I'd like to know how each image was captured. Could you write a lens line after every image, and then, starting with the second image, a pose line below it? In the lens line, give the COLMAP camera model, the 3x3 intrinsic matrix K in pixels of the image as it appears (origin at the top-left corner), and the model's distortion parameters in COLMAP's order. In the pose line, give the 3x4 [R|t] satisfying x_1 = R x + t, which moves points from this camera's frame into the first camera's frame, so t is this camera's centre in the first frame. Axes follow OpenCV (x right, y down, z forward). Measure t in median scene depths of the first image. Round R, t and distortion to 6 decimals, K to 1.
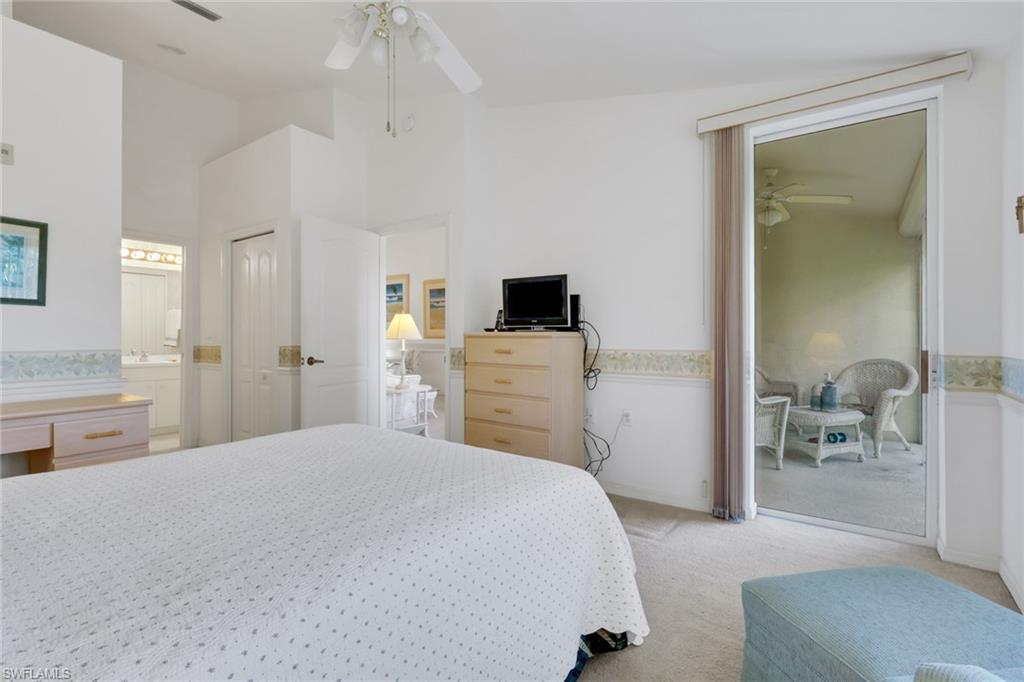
lens RADIAL K [[484.6, 0, 520.5], [0, 484.6, 341.5], [0, 0, 1]] dist [-0.001135, 0.001149]
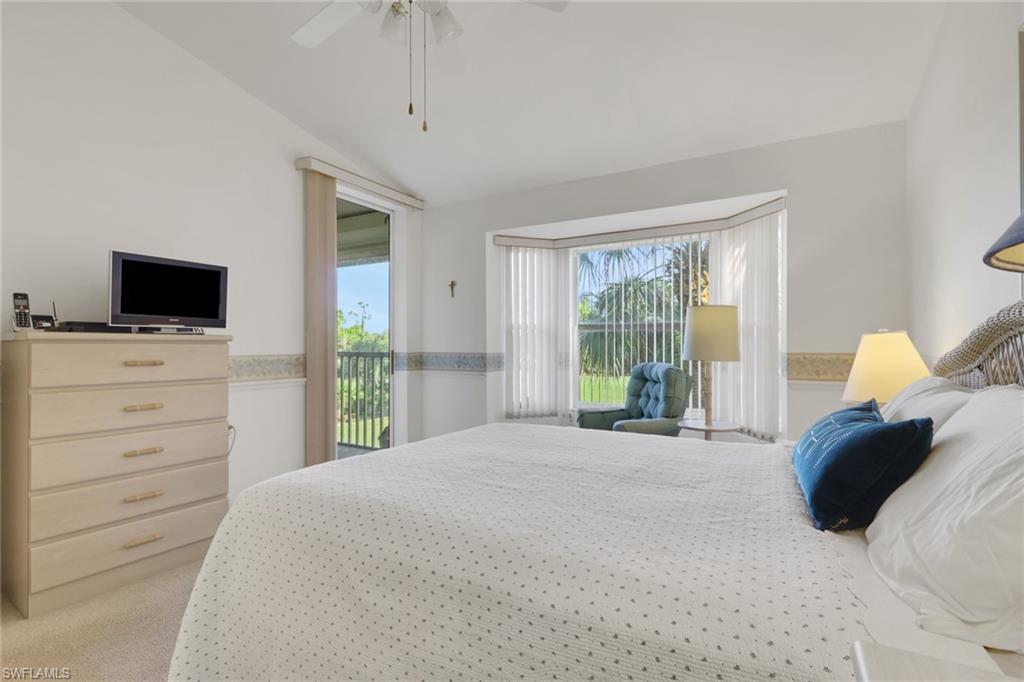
lens RADIAL K [[484.6, 0, 514.2], [0, 484.6, 342.2], [0, 0, 1]] dist [-0.001135, 0.001149]
pose [[-0.099482, 0.006076, 0.995021, -0.853929], [0.016452, 0.999855, -0.004461, 0.004100], [-0.994903, 0.015927, -0.099567, 0.639375]]
